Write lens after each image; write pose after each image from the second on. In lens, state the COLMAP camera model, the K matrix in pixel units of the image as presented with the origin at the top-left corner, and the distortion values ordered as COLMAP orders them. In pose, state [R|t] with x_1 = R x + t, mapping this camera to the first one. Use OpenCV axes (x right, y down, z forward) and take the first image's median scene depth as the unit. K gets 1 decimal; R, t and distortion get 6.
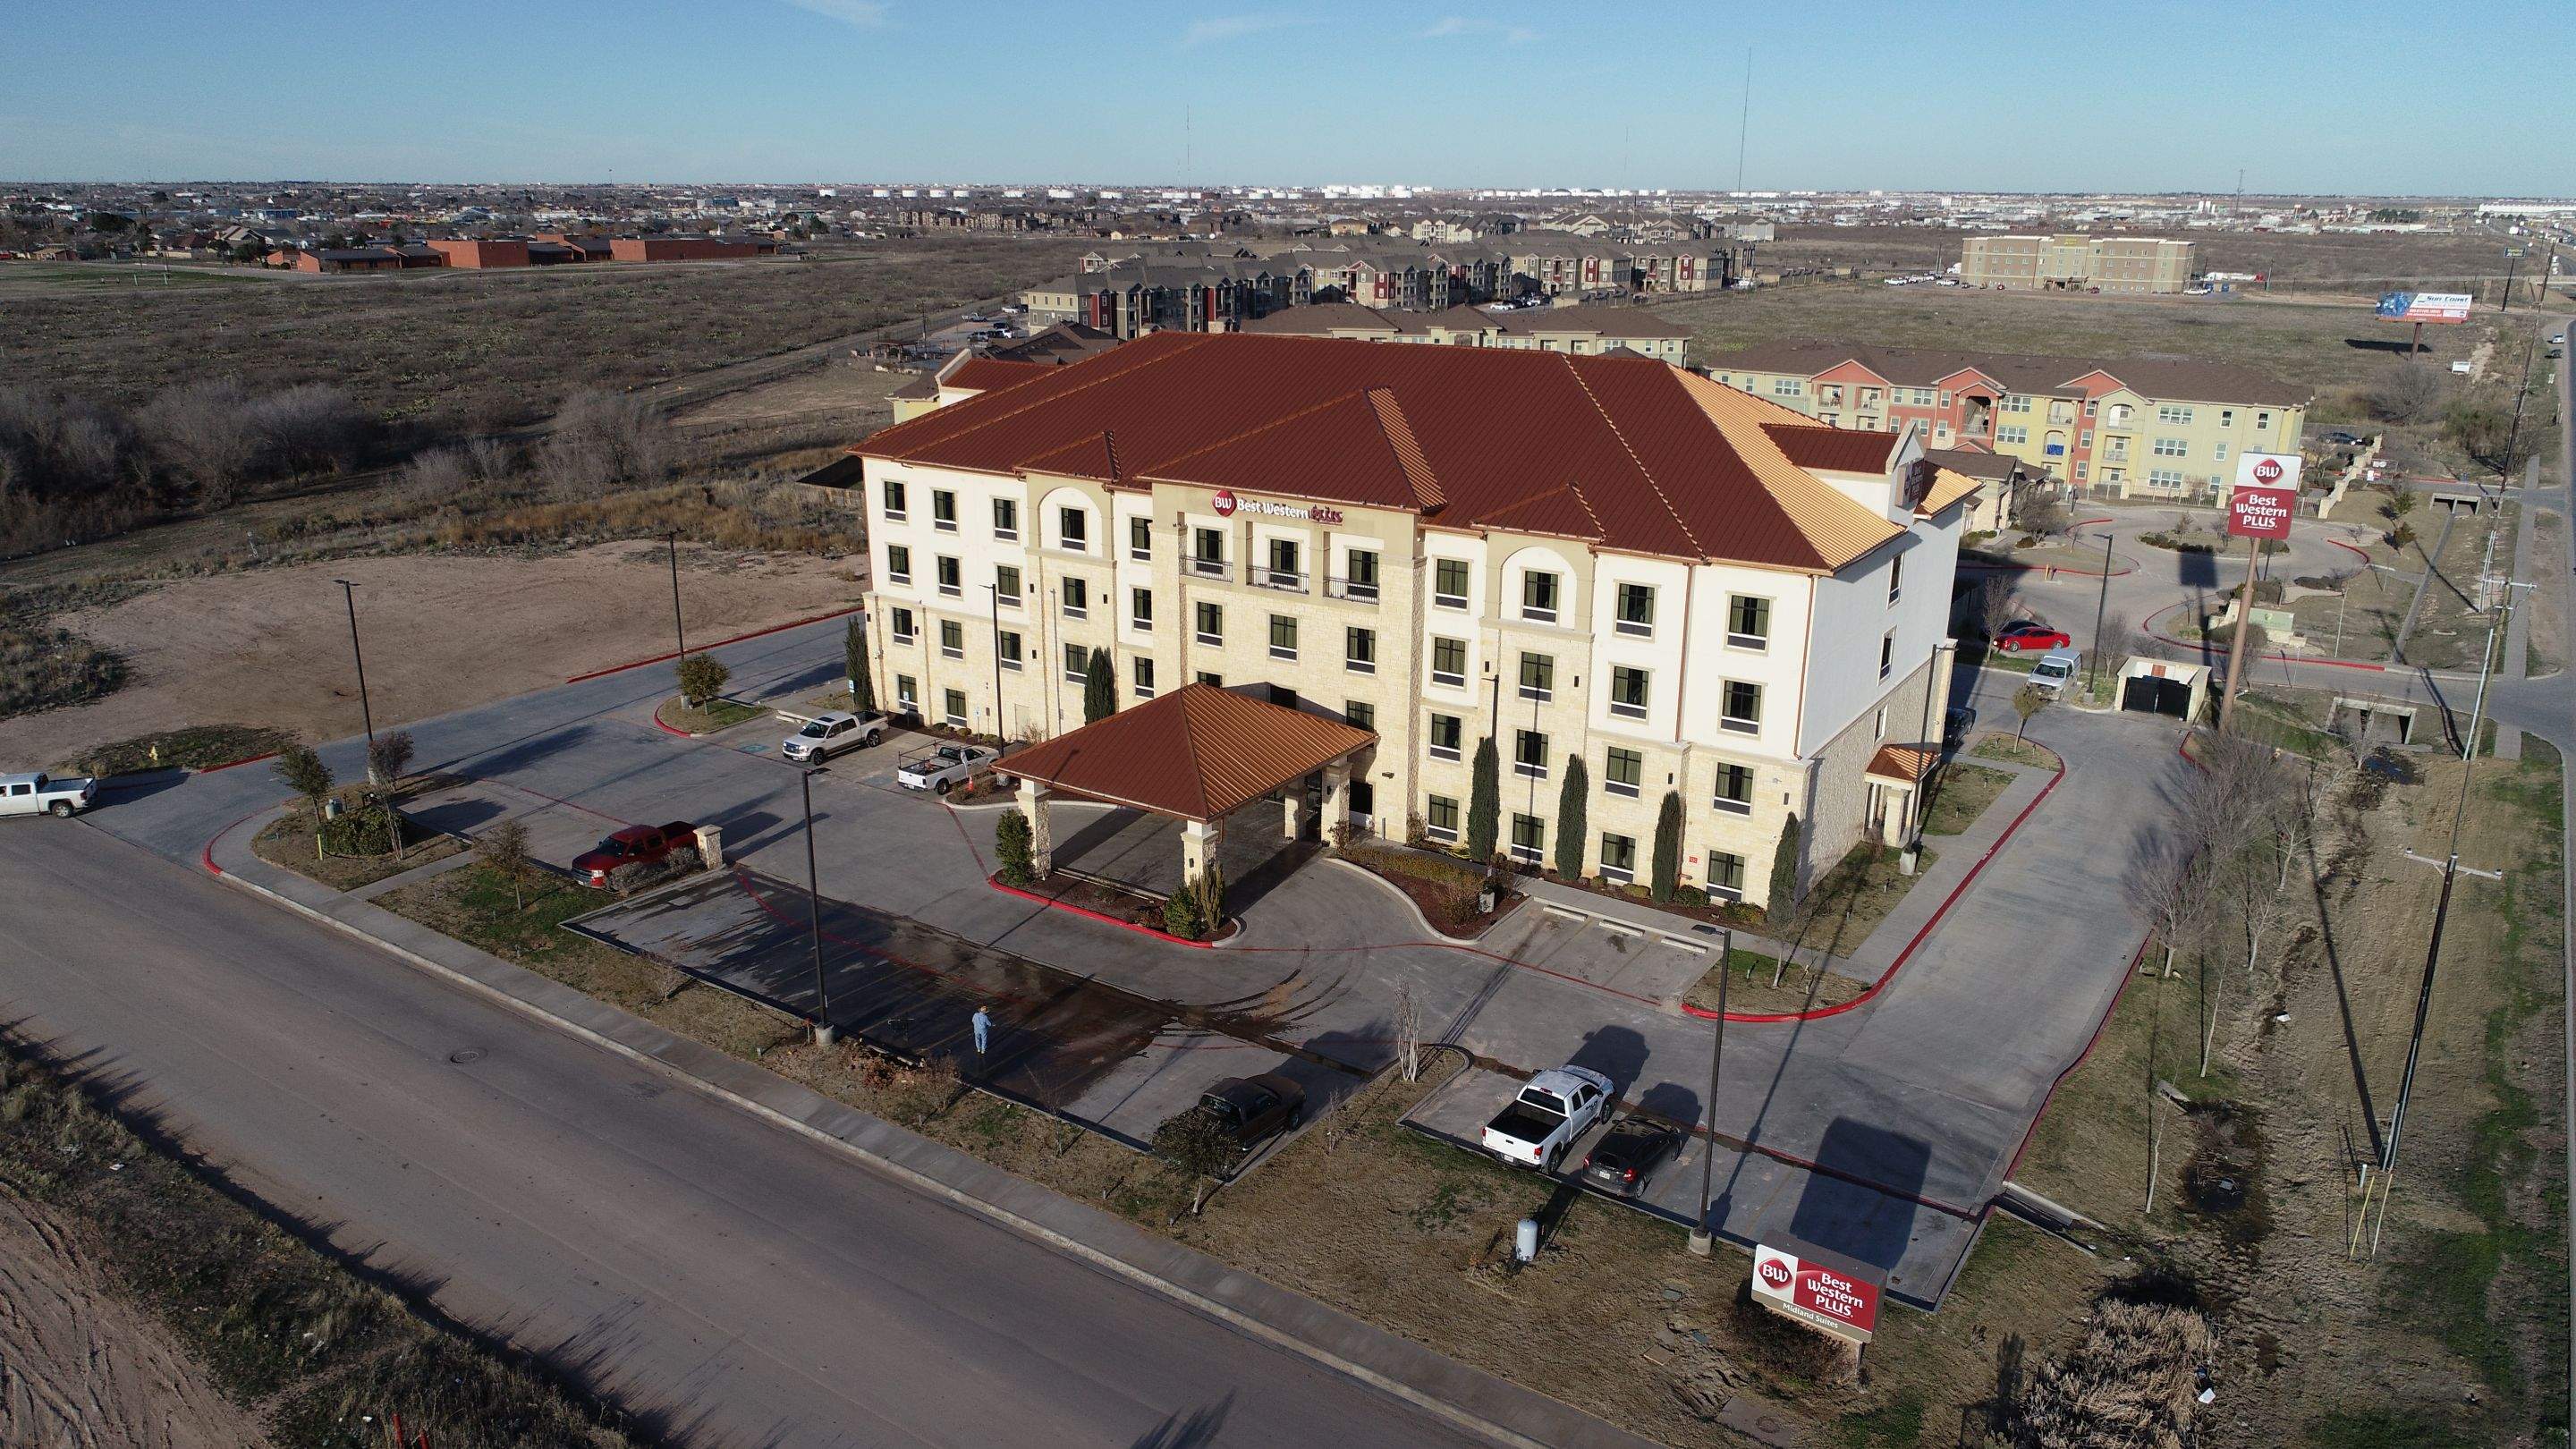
lens RADIAL K [[1725.0, 0, 1288.5], [0, 1725.0, 735.4], [0, 0, 1]] dist [-0.003736, 0.002089]
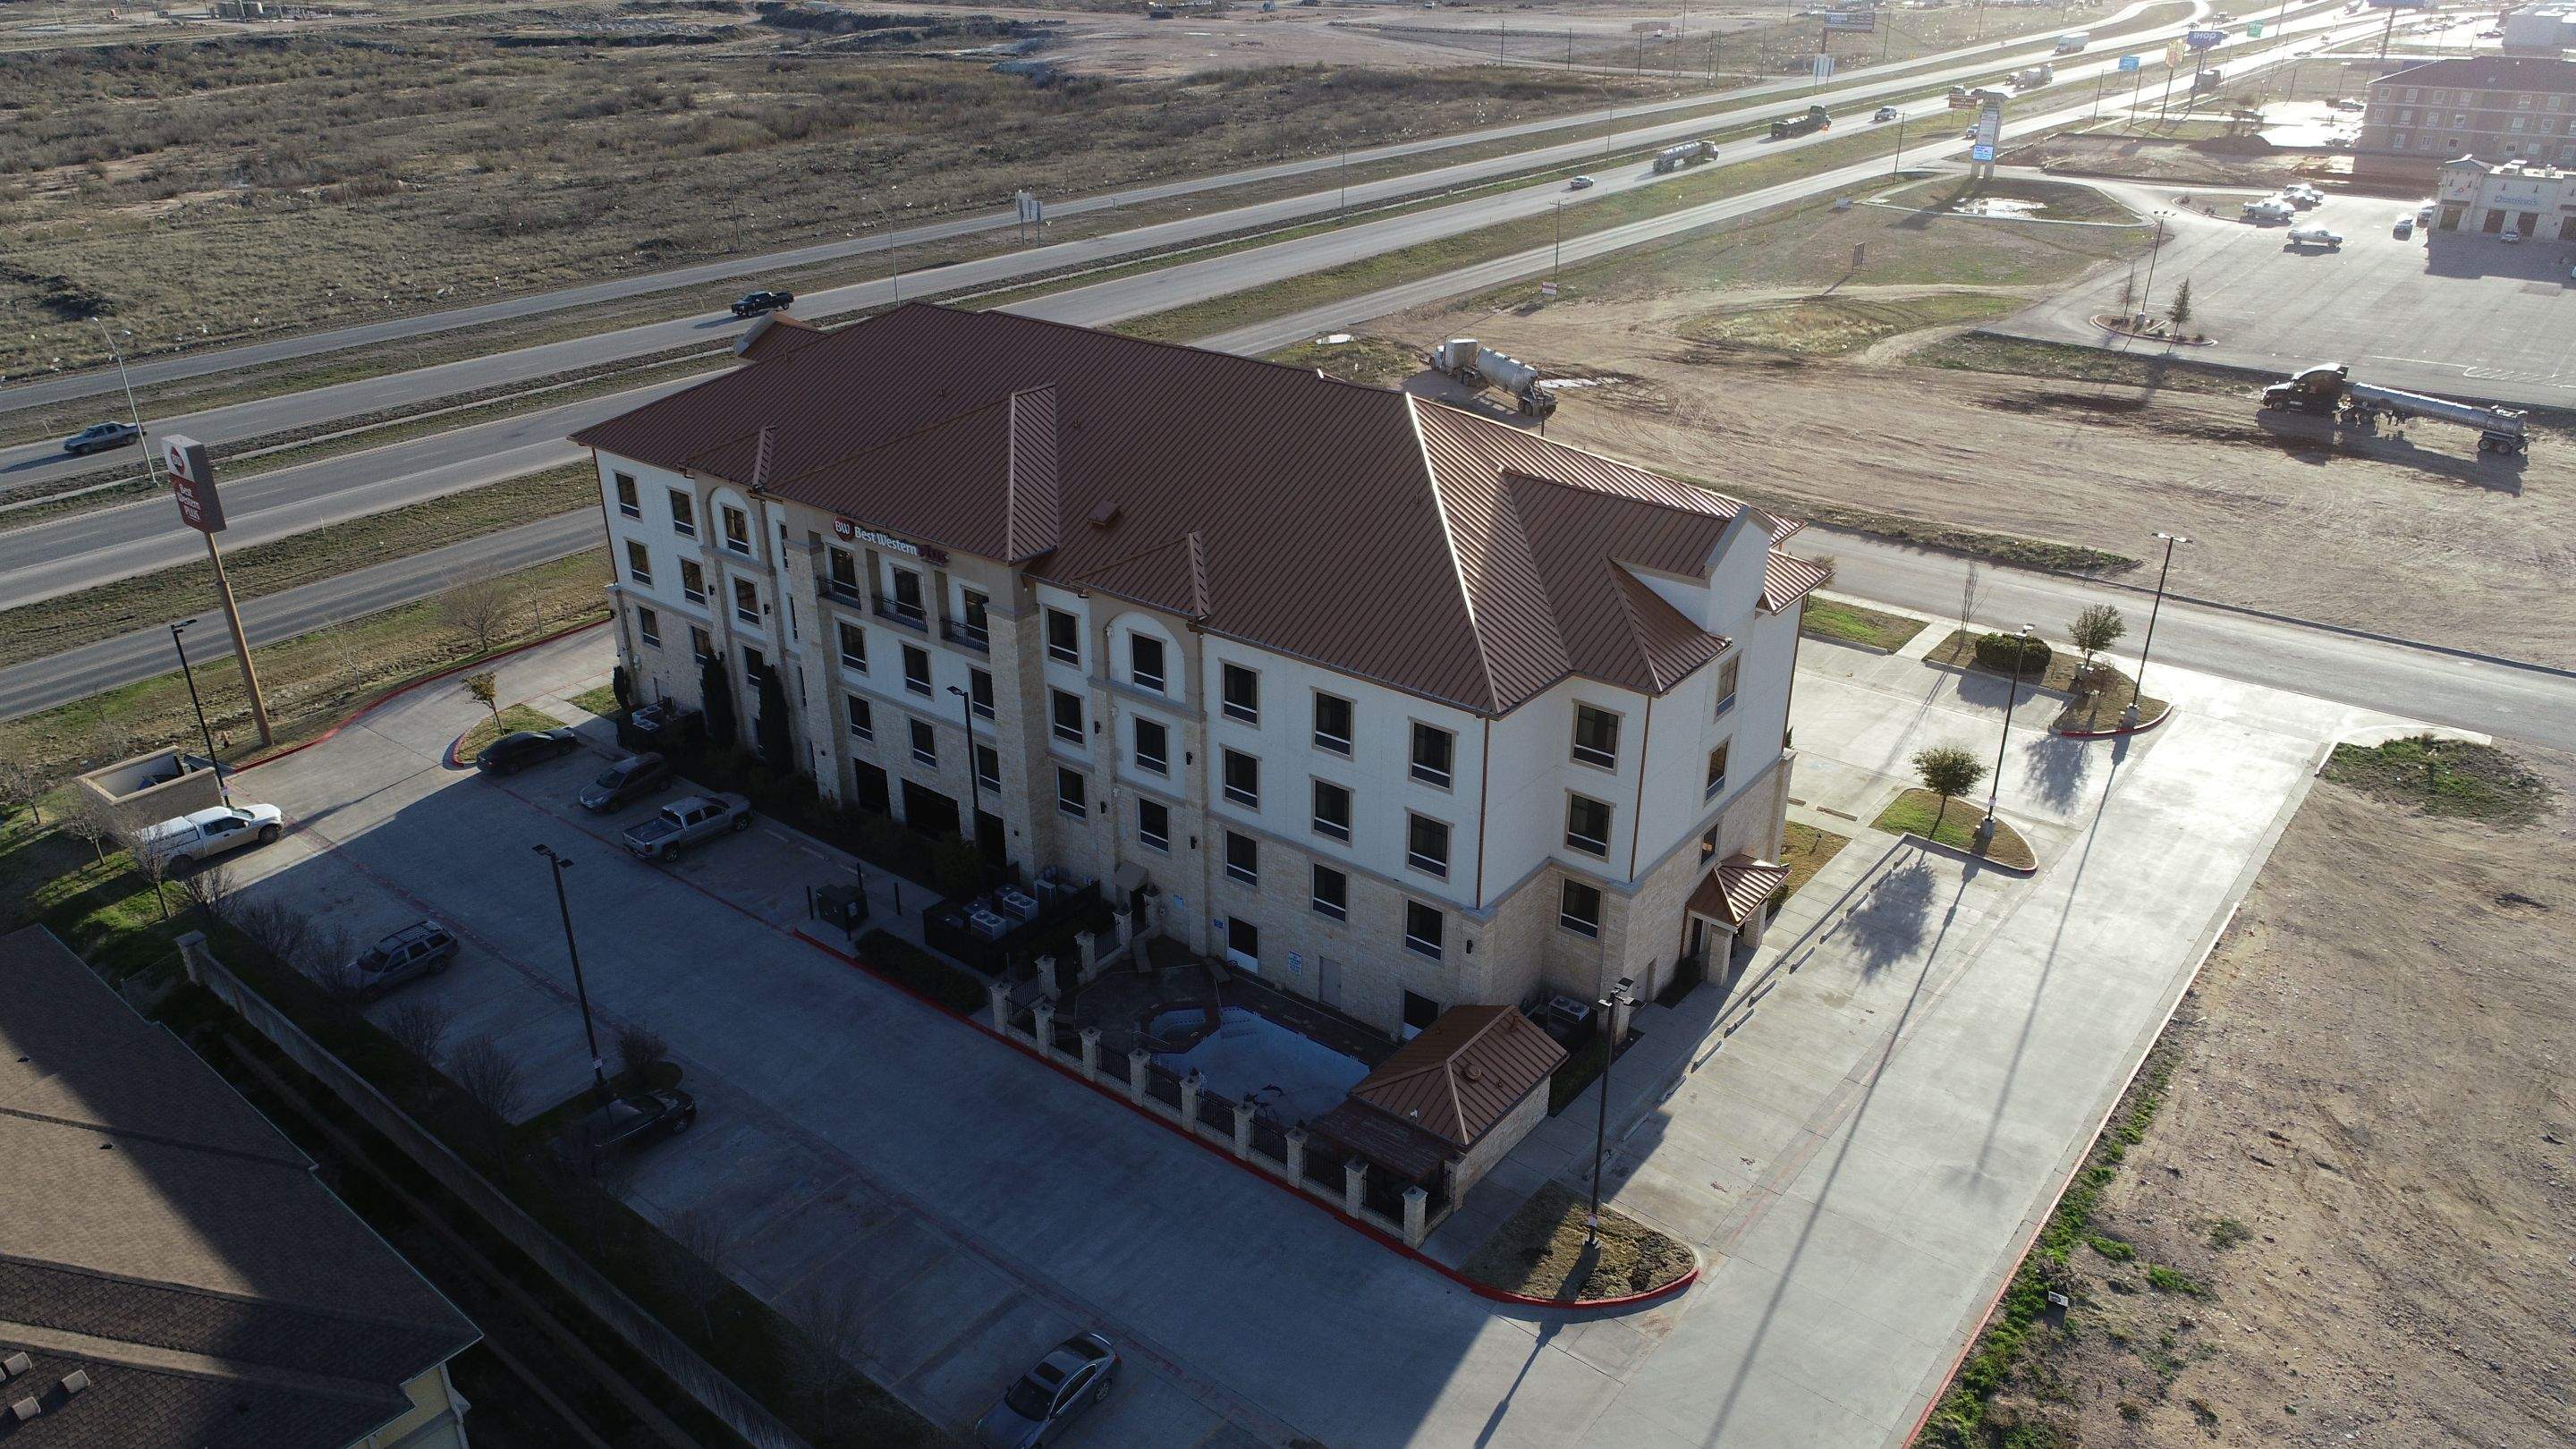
lens RADIAL K [[1733.6, 0, 1288.0], [0, 1733.6, 724.5], [0, 0, 1]] dist [-0.006393, 0.003520]
pose [[-0.997480, -0.033901, 0.062321, -0.087861], [0.017624, 0.732498, 0.680541, -0.732619], [-0.068721, 0.679924, -0.730055, 1.897696]]
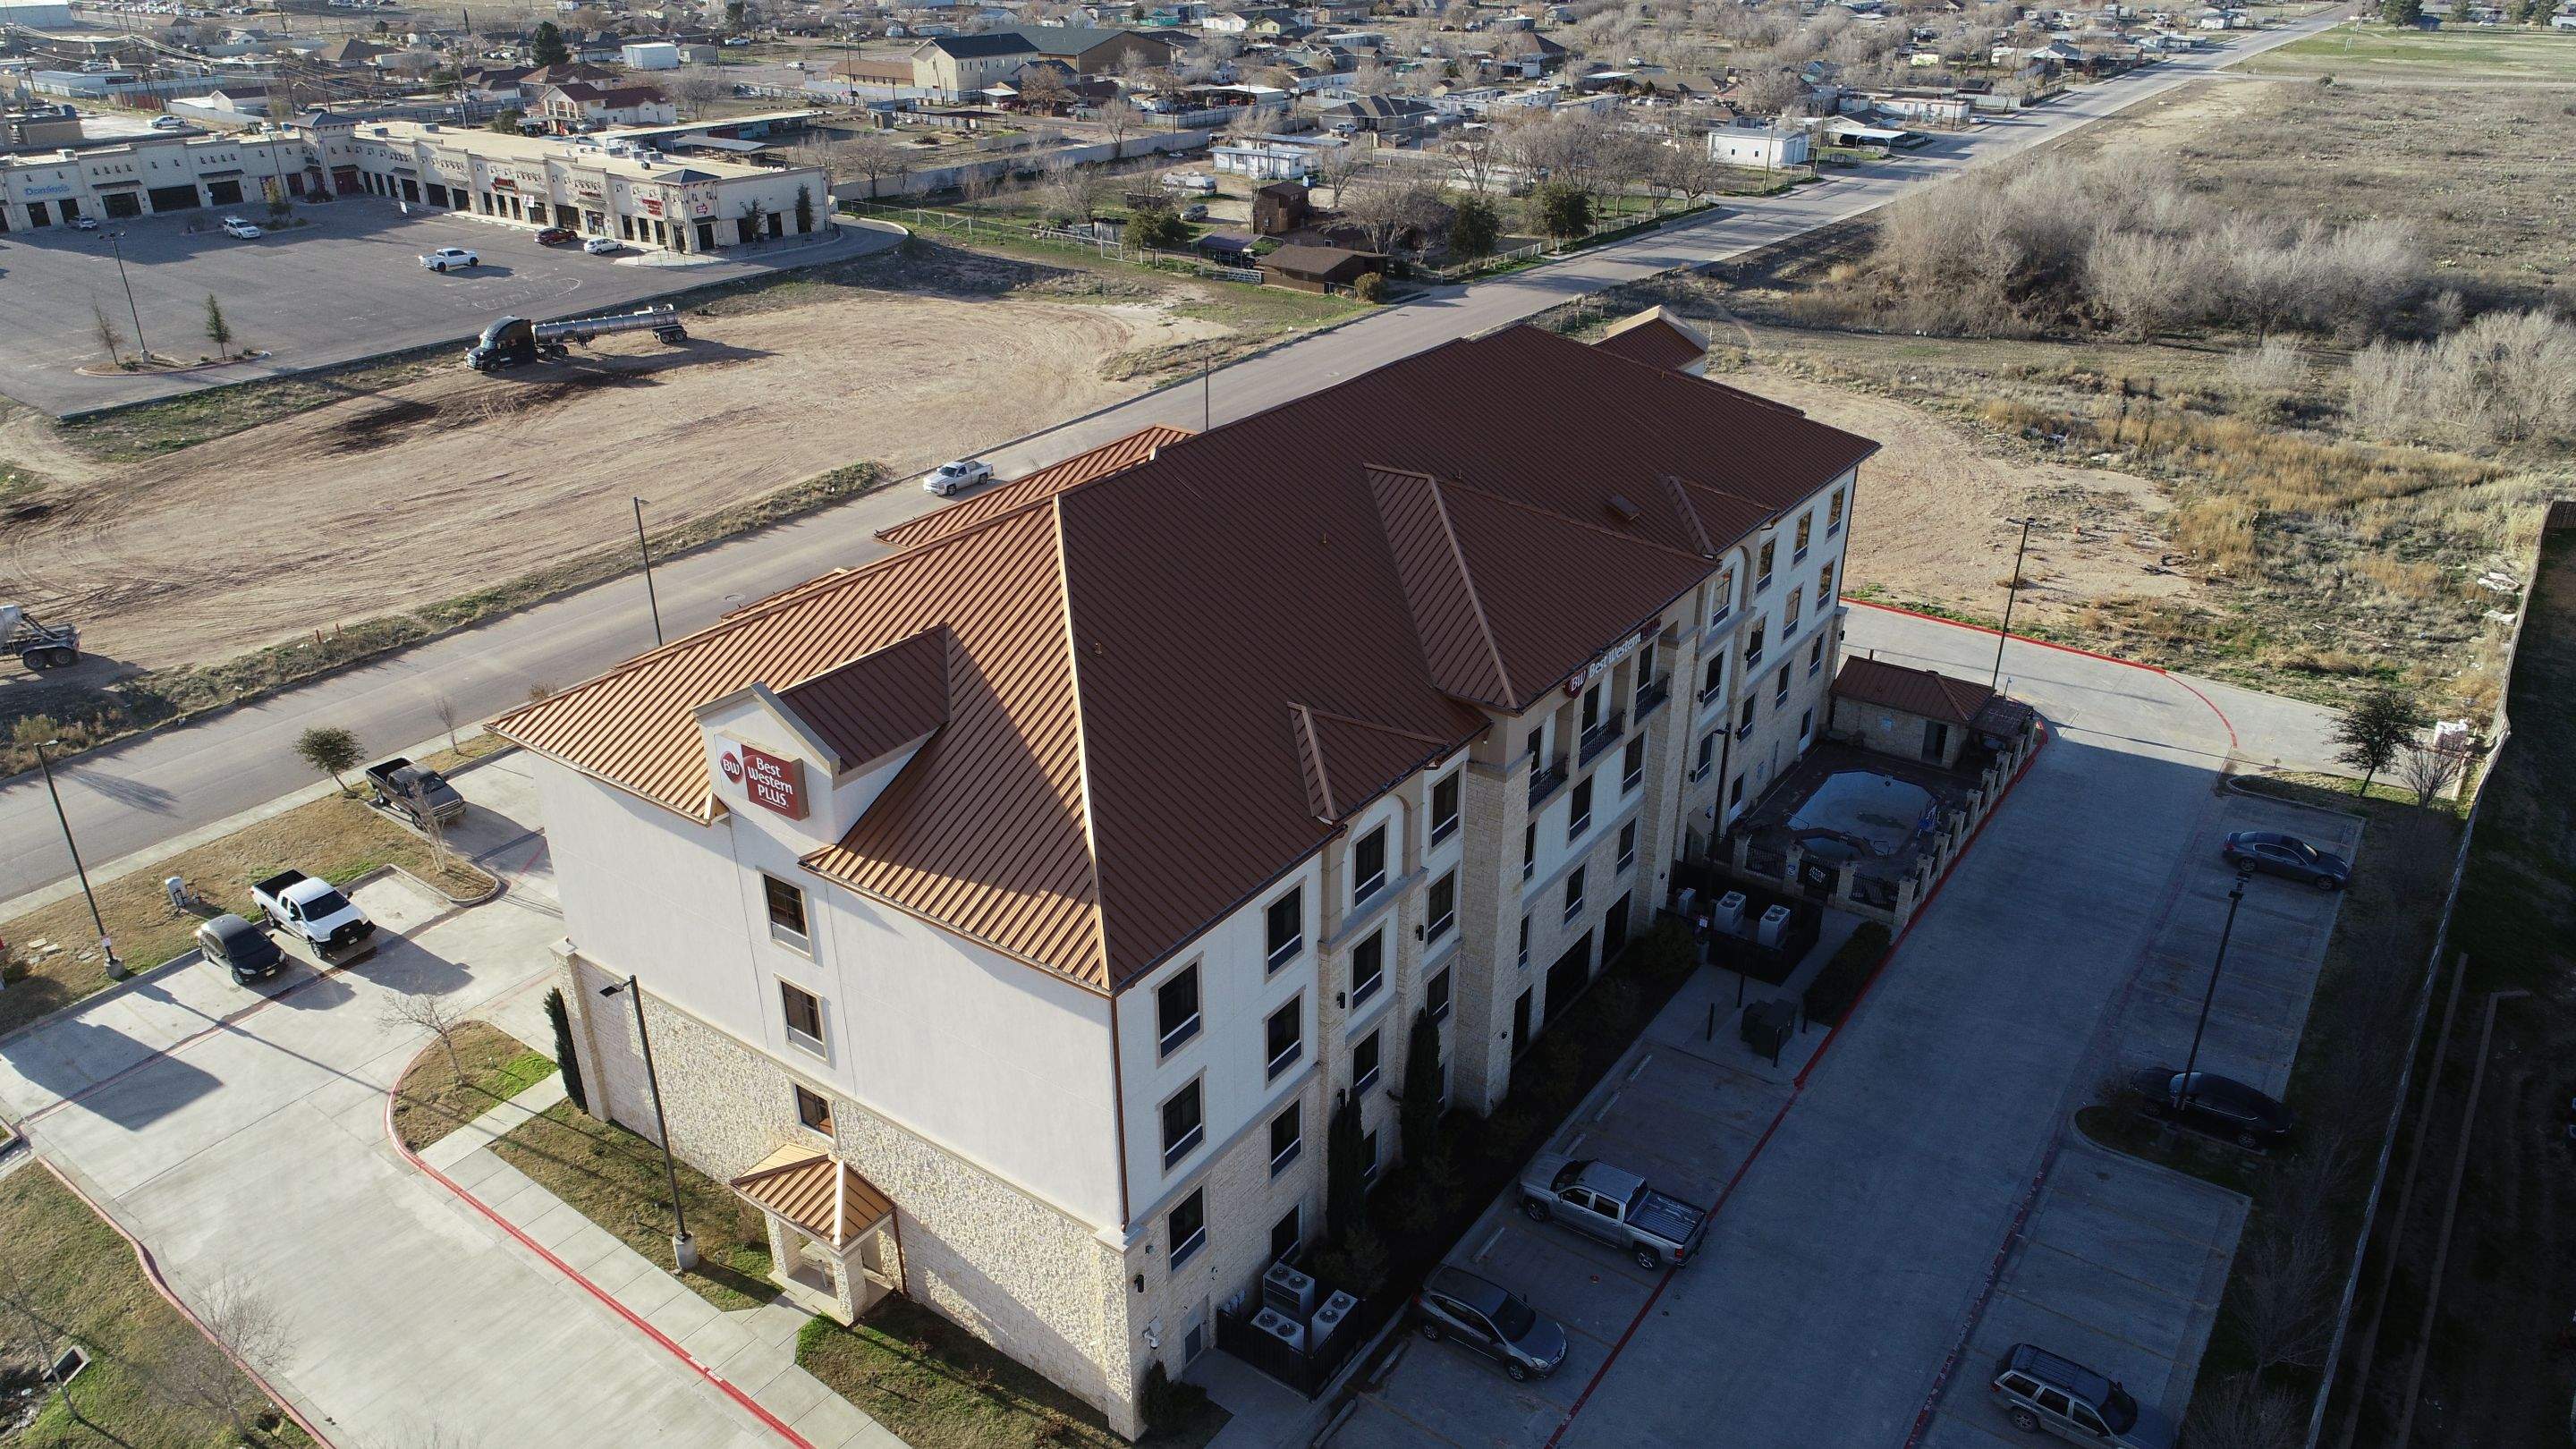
lens RADIAL K [[1725.0, 0, 1288.5], [0, 1725.0, 735.4], [0, 0, 1]] dist [-0.003736, 0.002089]
pose [[-0.027254, 0.431974, -0.901474, 0.818764], [-0.304548, 0.855350, 0.419079, -0.429286], [0.952107, 0.285964, 0.108245, 1.014454]]
